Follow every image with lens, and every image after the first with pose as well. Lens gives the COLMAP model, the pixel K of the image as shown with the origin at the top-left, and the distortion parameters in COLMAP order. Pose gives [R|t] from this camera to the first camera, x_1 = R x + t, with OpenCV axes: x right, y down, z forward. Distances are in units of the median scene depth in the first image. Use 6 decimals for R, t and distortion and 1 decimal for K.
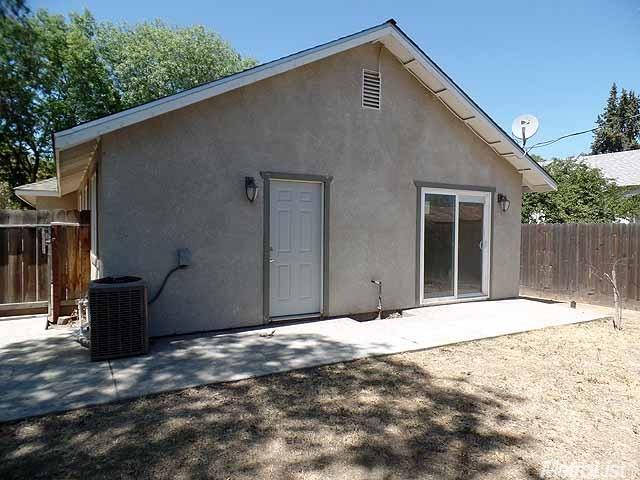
lens RADIAL K [[449.3, 0, 320.2], [0, 449.3, 237.5], [0, 0, 1]] dist [0.016448, -0.002629]
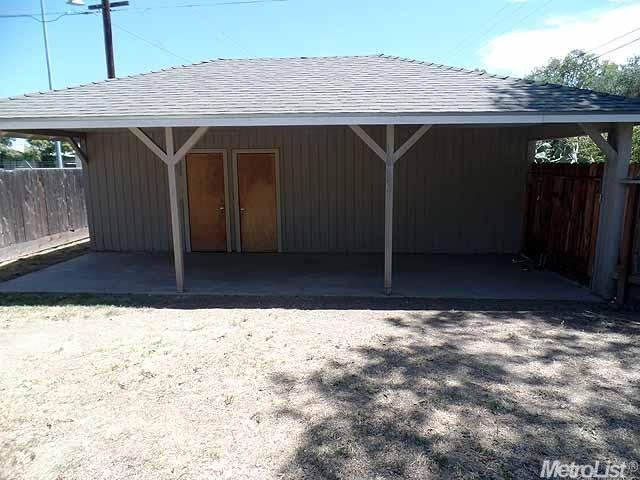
lens RADIAL K [[449.3, 0, 319.9], [0, 449.3, 239.5], [0, 0, 1]] dist [0.016448, -0.002629]
pose [[-0.834980, -0.101524, 0.540834, -0.108983], [0.016053, 0.977921, 0.208357, -0.117618], [-0.550046, 0.182655, -0.814915, 1.837263]]
